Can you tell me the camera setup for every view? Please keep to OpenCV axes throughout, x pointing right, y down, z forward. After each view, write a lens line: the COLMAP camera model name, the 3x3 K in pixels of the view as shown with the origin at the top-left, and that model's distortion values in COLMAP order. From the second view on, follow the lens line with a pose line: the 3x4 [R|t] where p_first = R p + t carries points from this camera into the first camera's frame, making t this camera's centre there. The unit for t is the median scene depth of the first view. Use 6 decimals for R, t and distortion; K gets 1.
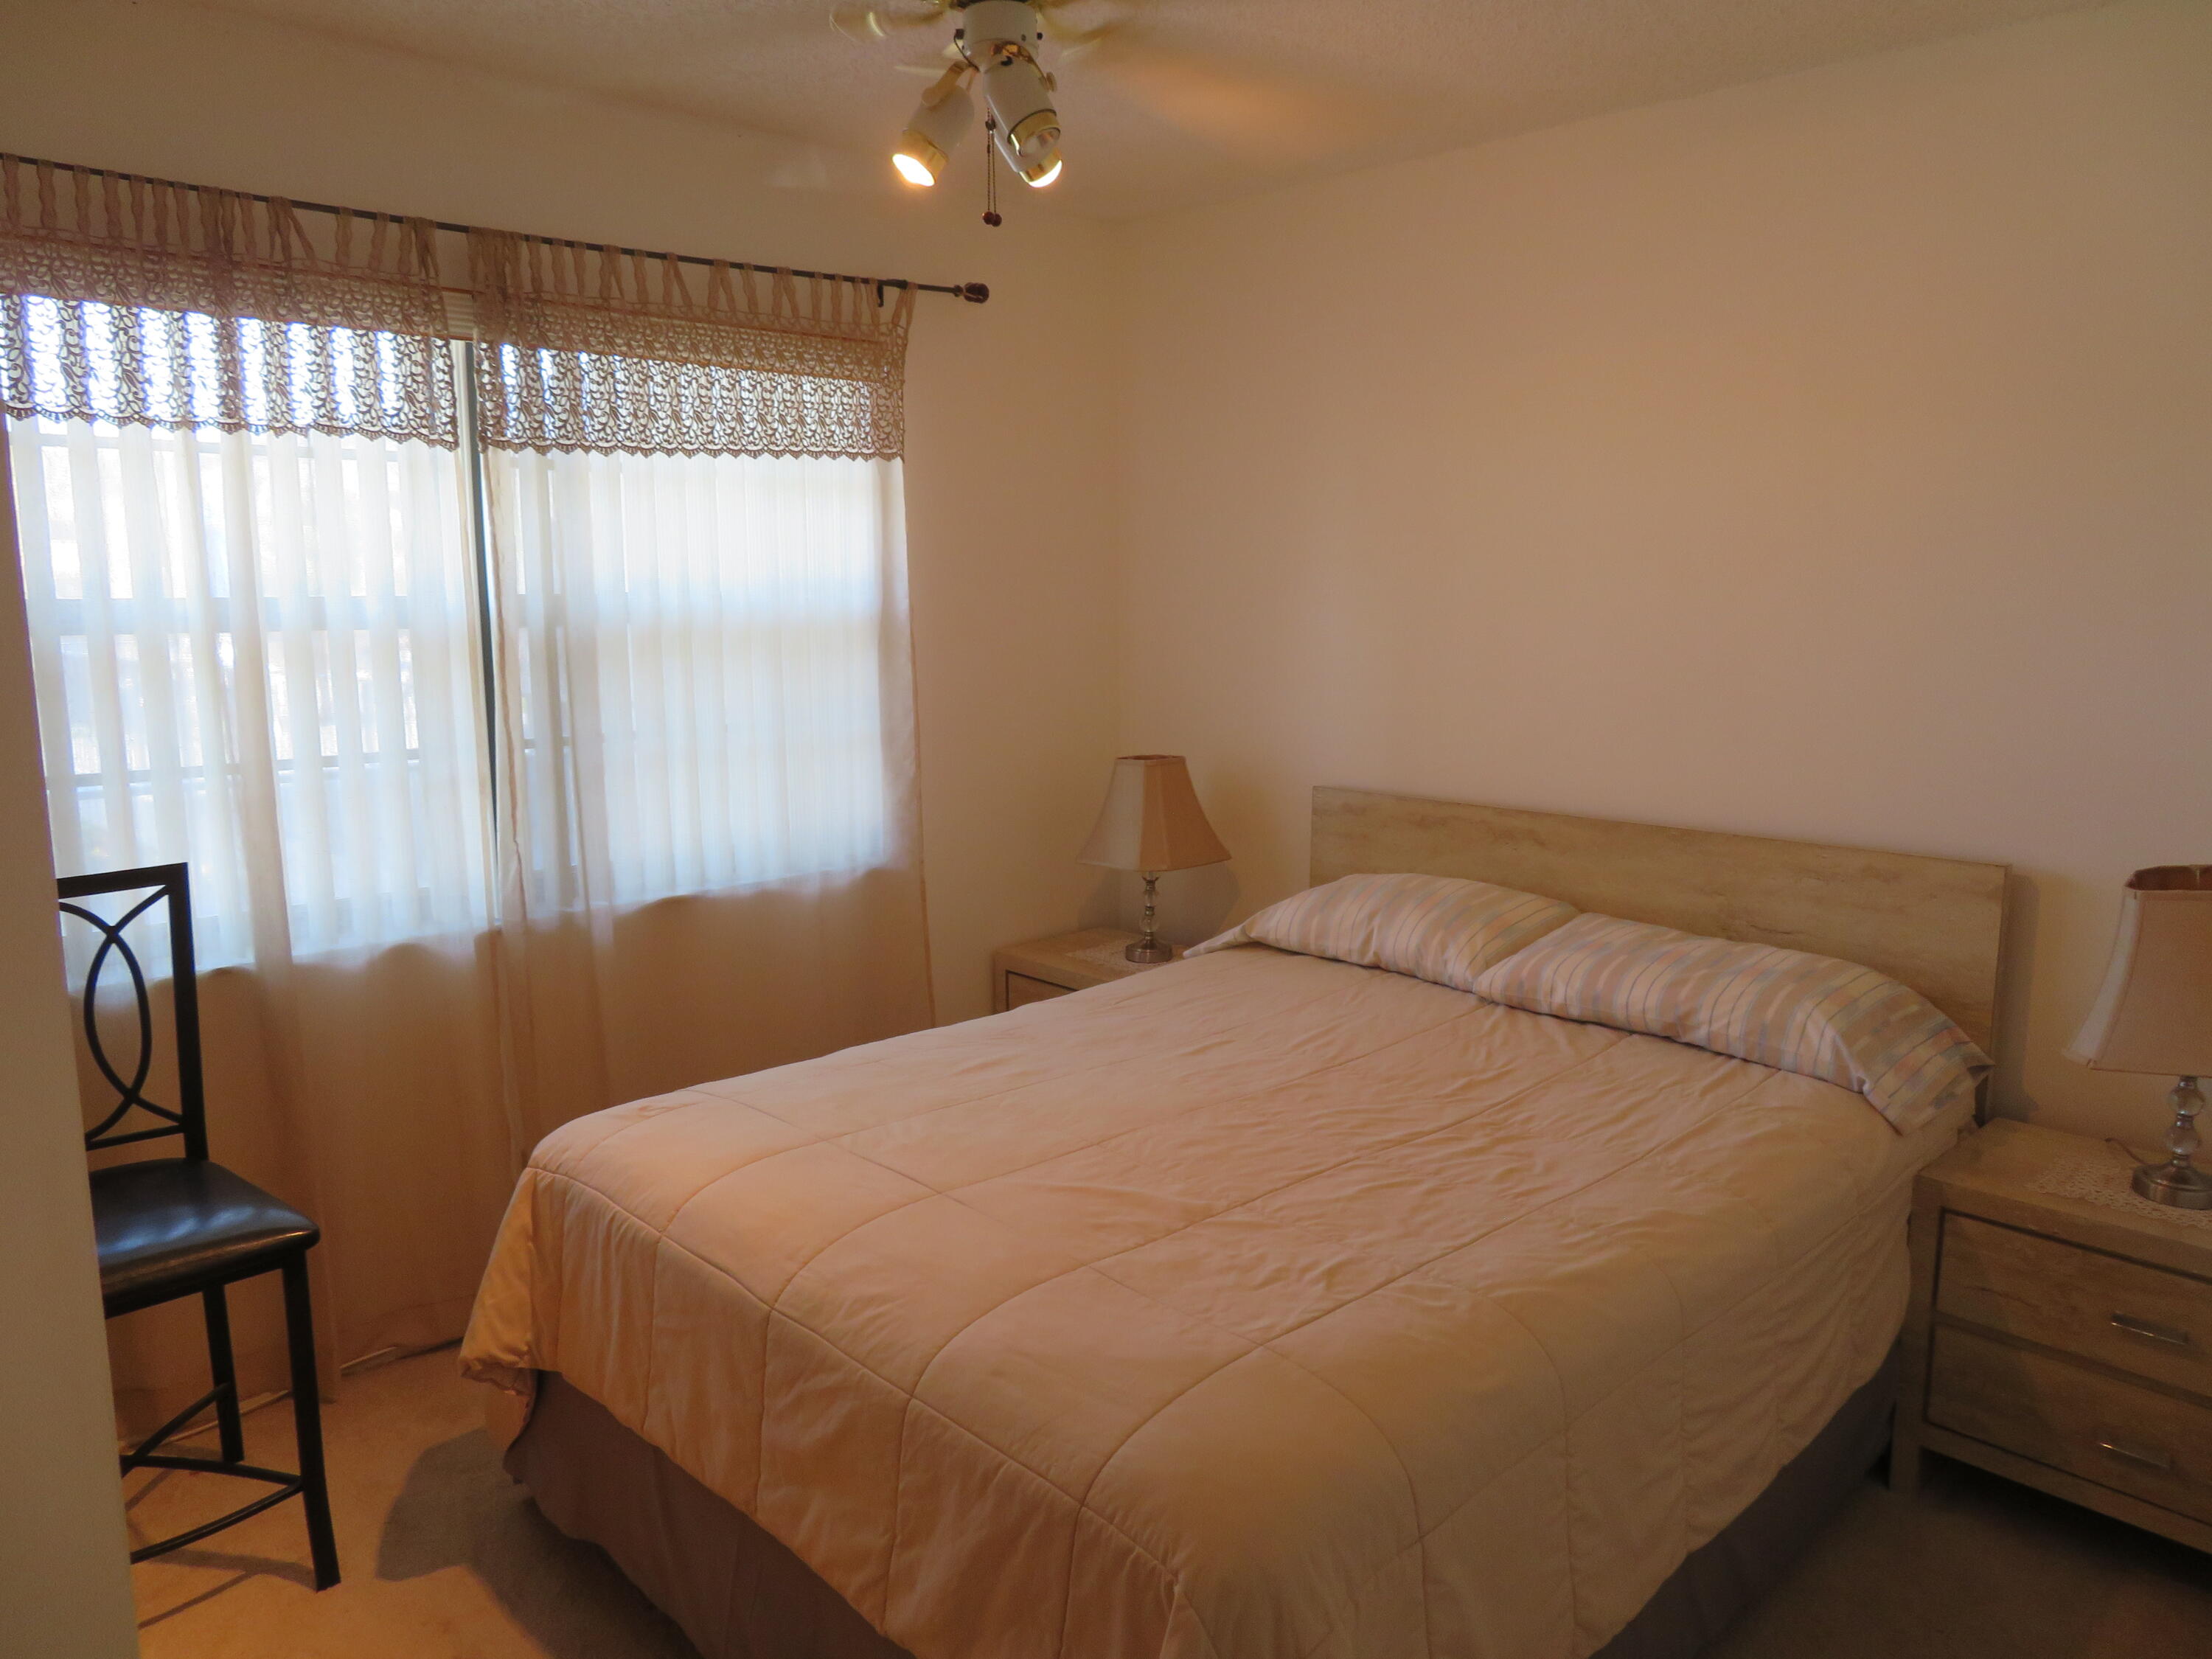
lens RADIAL K [[1593.0, 0, 1097.2], [0, 1593.0, 817.2], [0, 0, 1]] dist [0.026277, -0.005364]
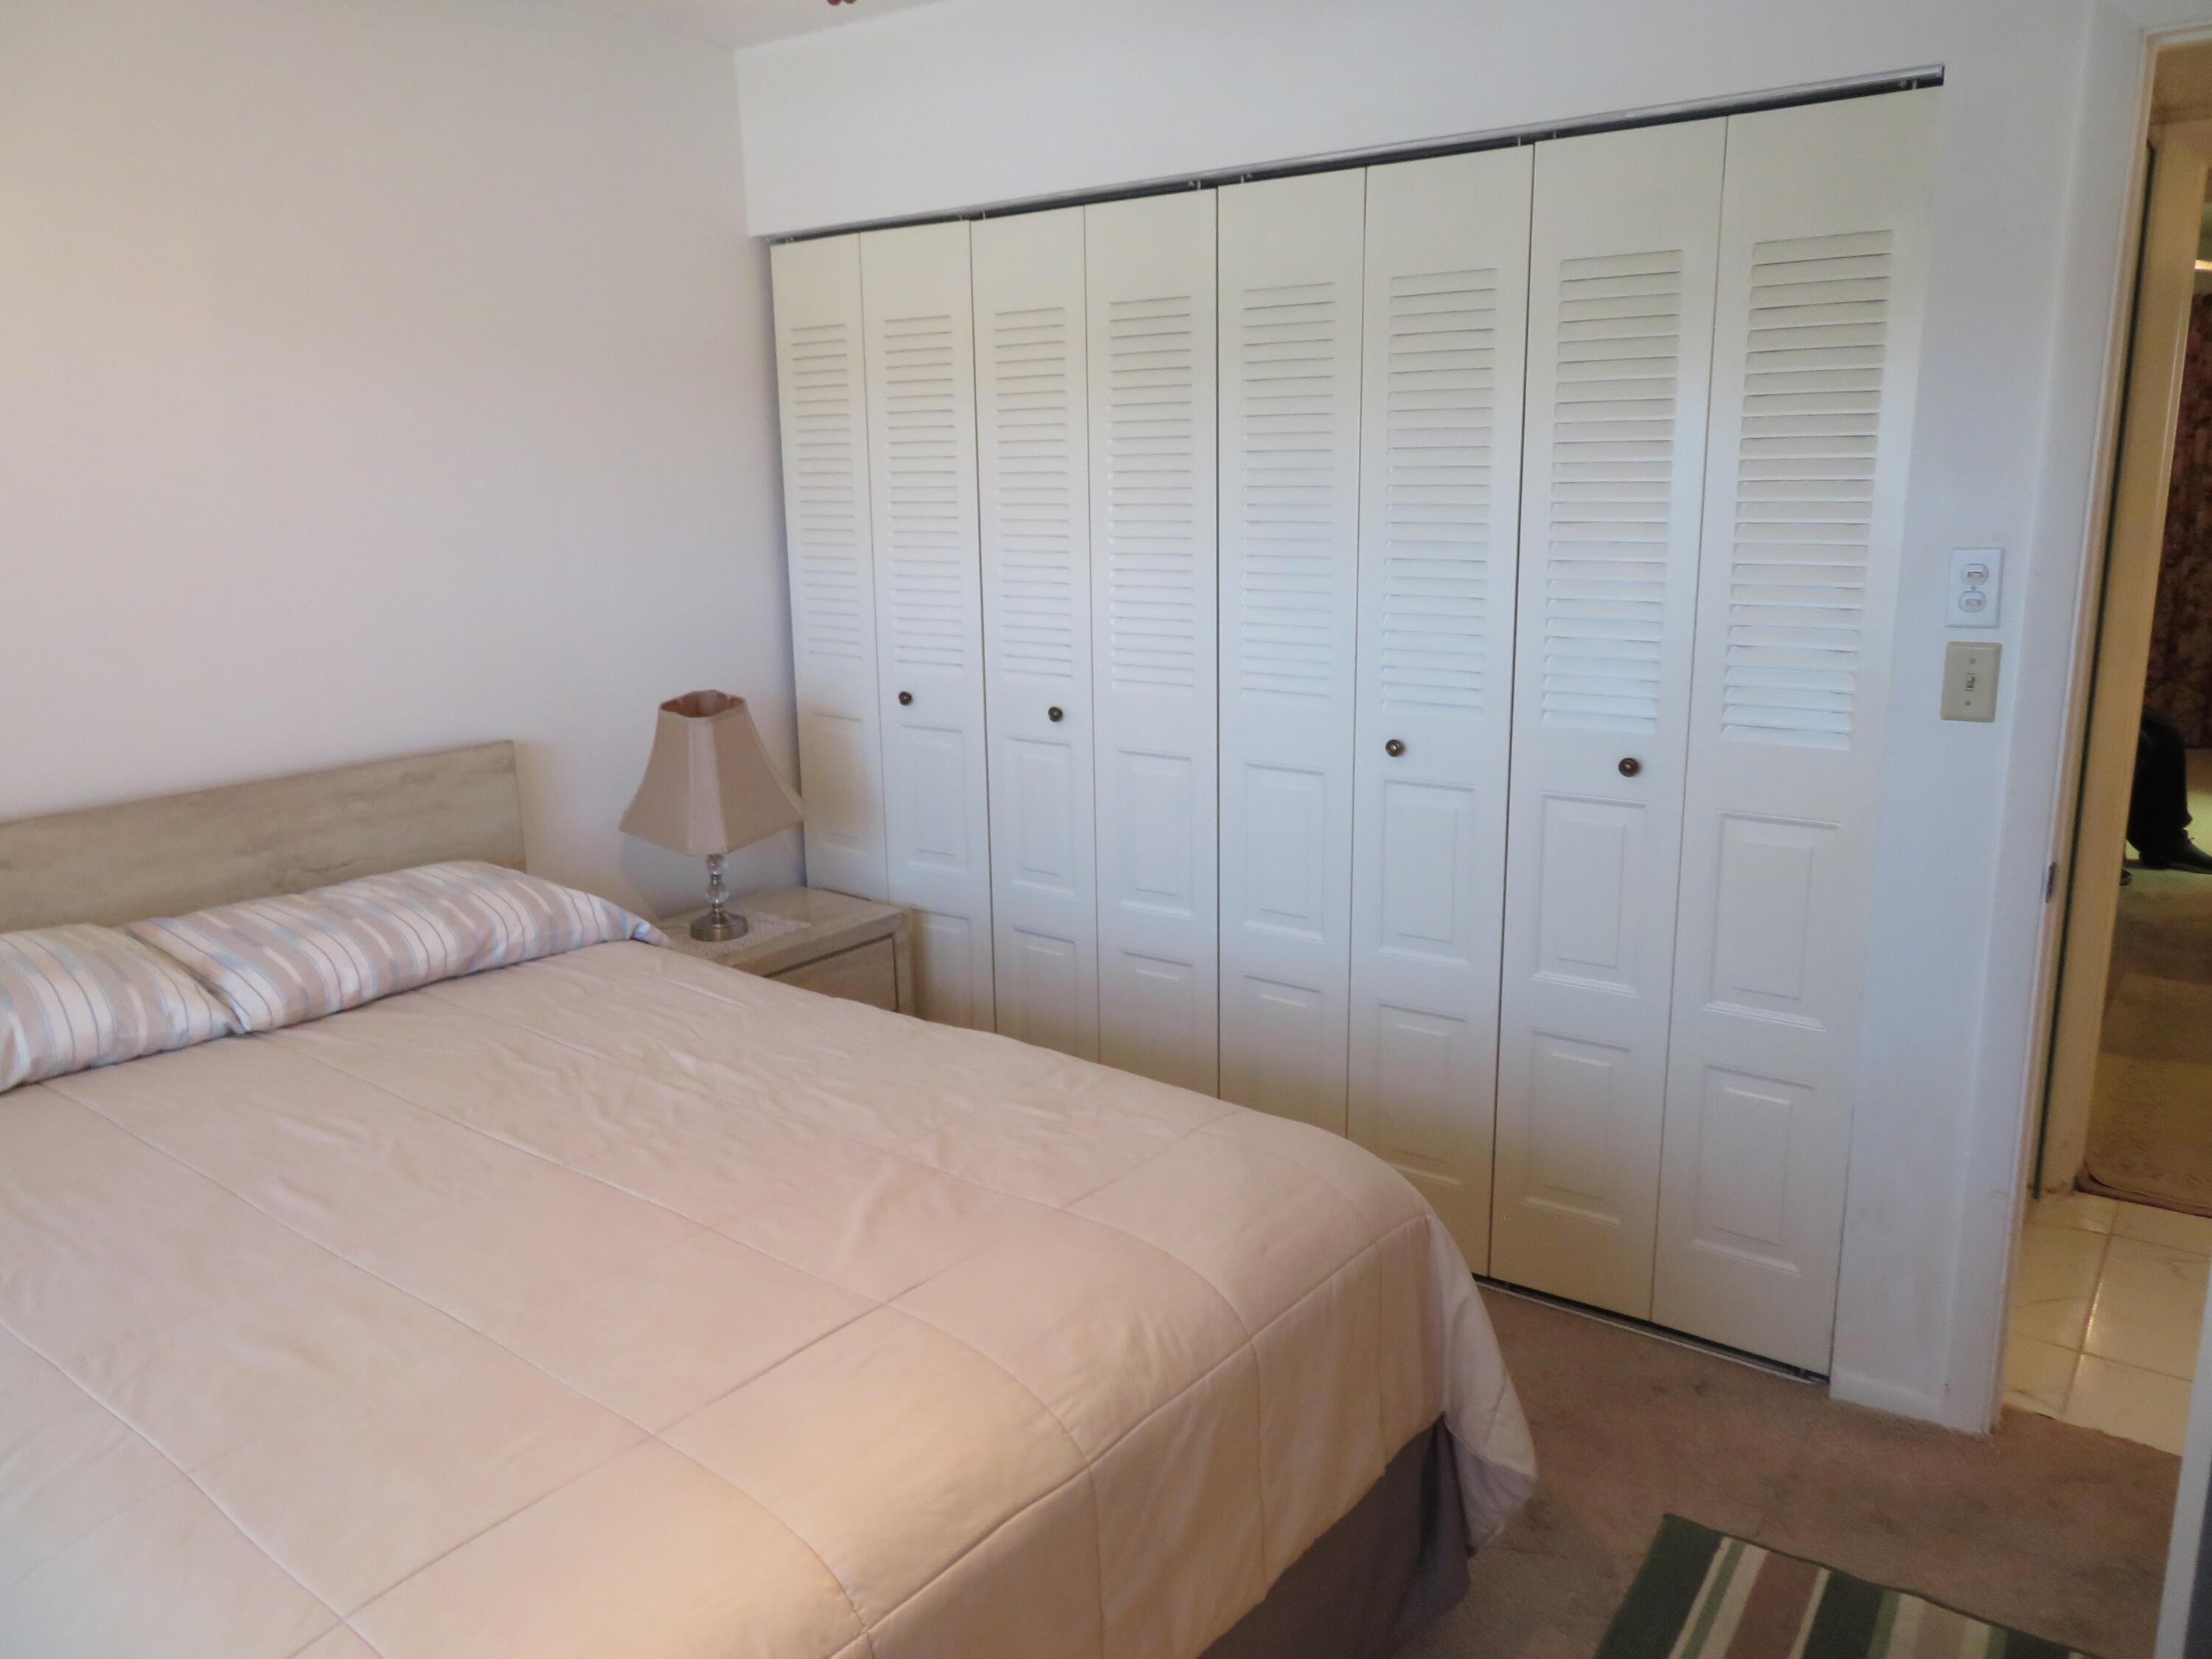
lens RADIAL K [[1600.0, 0, 1106.0], [0, 1600.0, 829.5], [0, 0, 1]] dist [0.020631, -0.002862]
pose [[-0.165901, -0.206934, 0.964186, -0.639498], [0.163134, 0.958505, 0.233784, -0.110492], [-0.972555, 0.196077, -0.125259, 0.762333]]
